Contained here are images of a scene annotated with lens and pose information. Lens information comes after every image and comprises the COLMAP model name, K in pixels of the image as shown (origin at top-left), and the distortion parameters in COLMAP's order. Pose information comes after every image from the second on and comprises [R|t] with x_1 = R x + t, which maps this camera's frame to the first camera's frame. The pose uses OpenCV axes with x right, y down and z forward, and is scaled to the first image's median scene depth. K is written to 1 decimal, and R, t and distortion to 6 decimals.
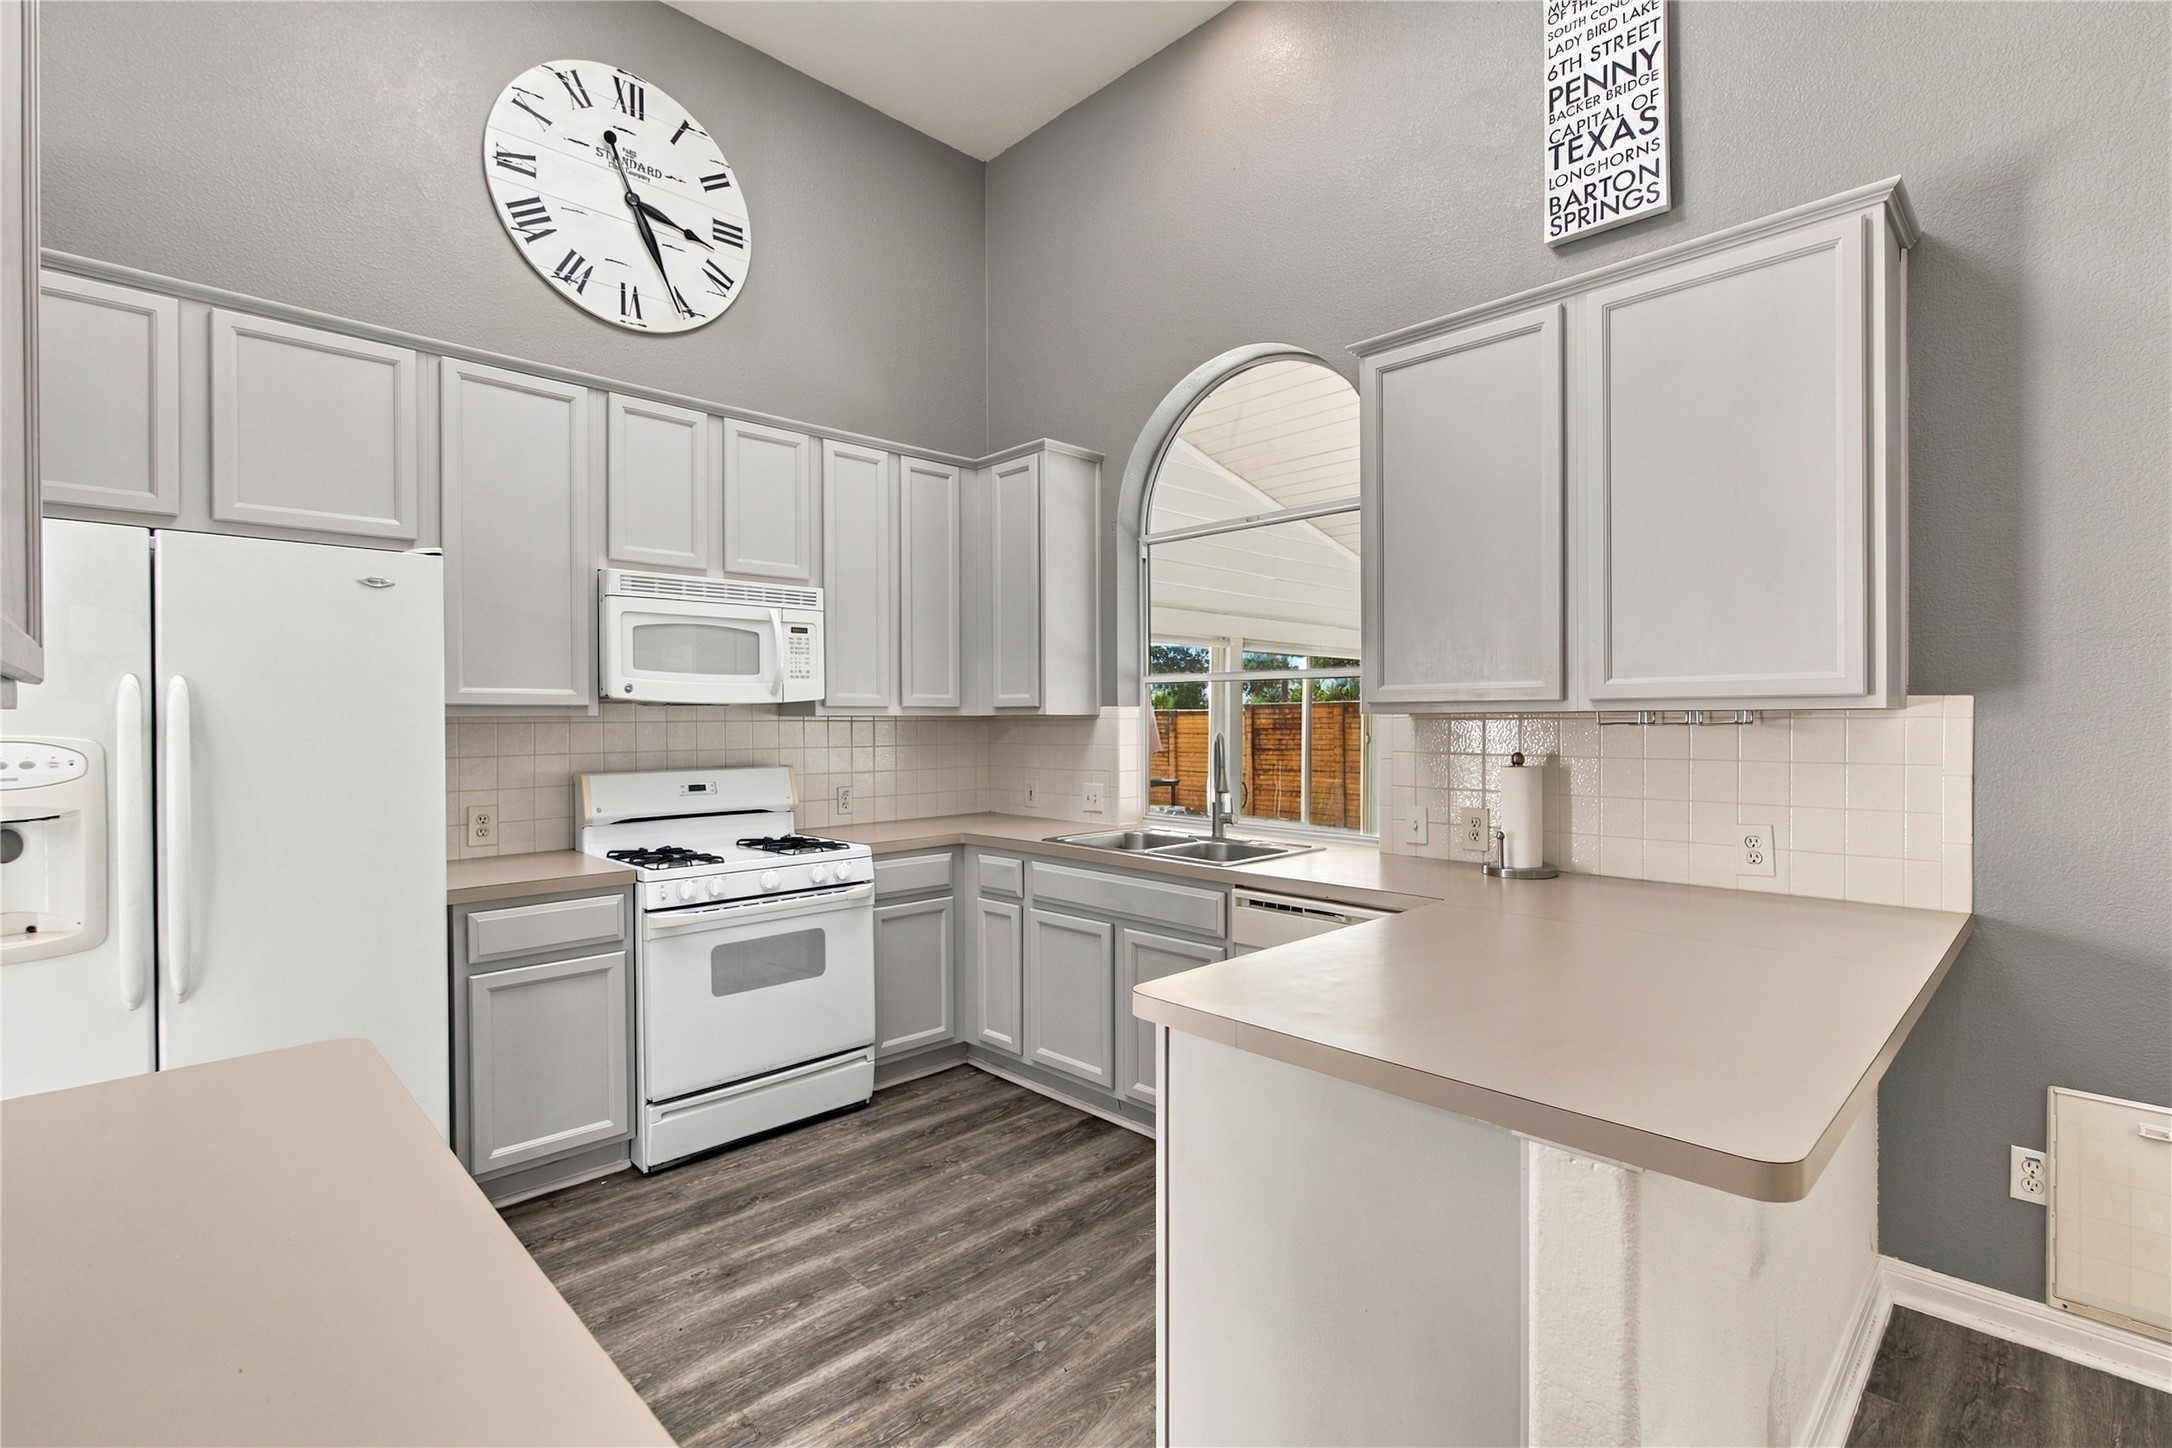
lens RADIAL K [[985.7, 0, 1096.4], [0, 985.7, 721.3], [0, 0, 1]] dist [0.001148, 0.000103]
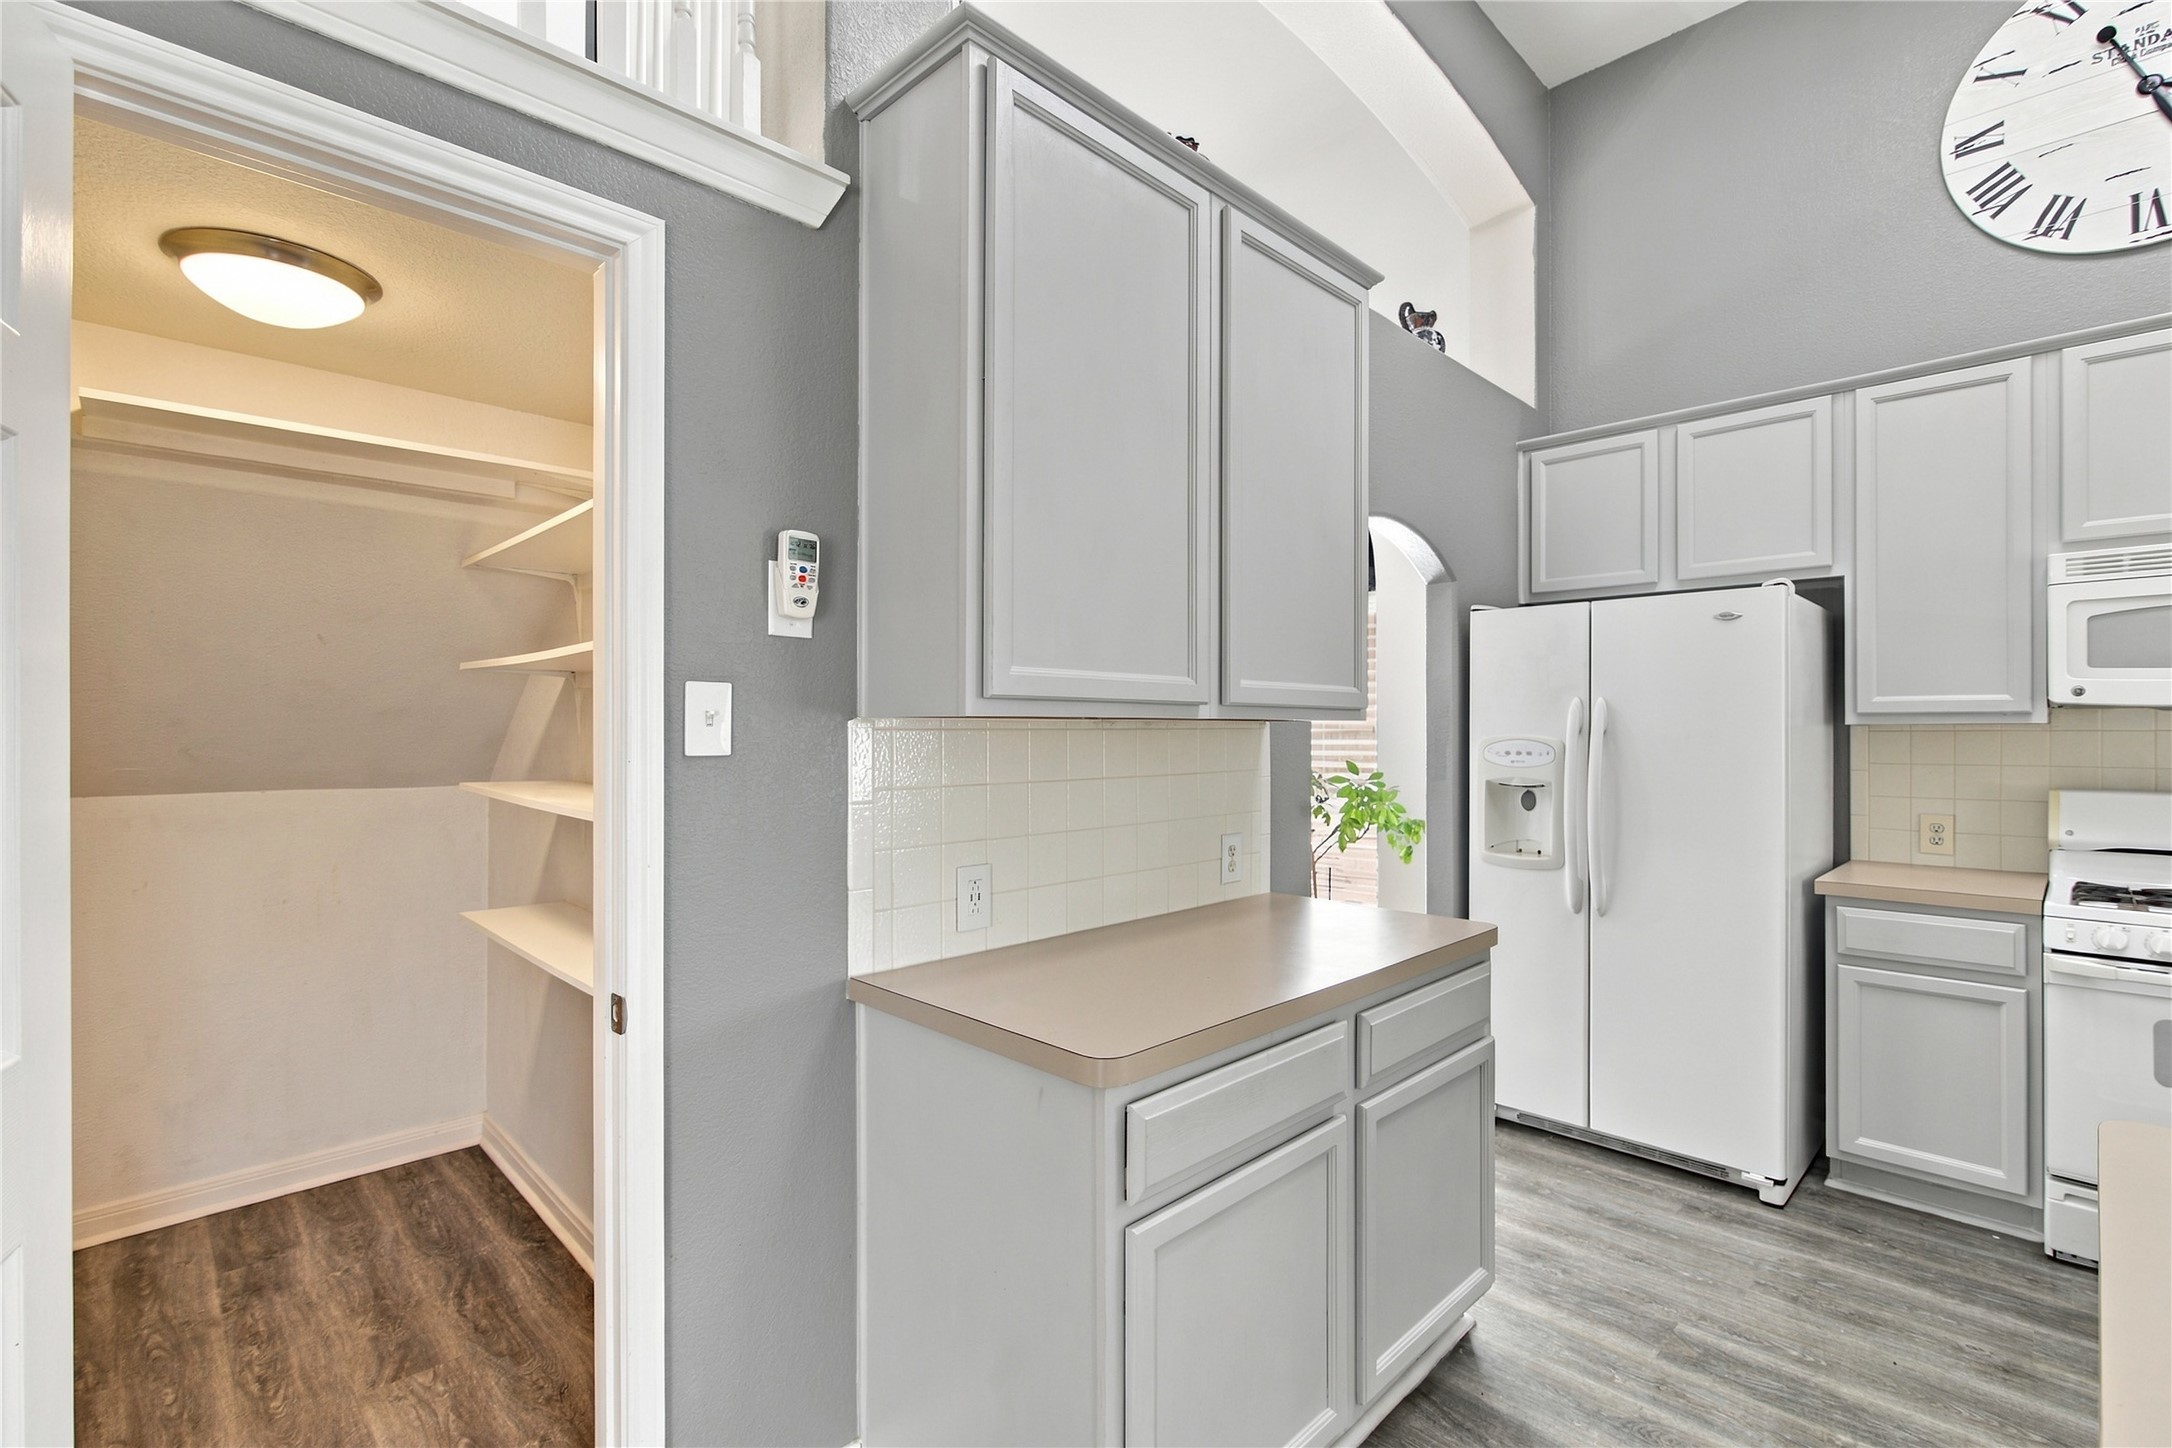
lens RADIAL K [[985.7, 0, 1096.8], [0, 985.7, 724.8], [0, 0, 1]] dist [0.001148, 0.000103]
pose [[0.004657, -0.001997, -0.999987, 0.375745], [-0.005230, 0.999984, -0.002021, 0.001986], [0.999975, 0.005239, 0.004646, 0.153428]]
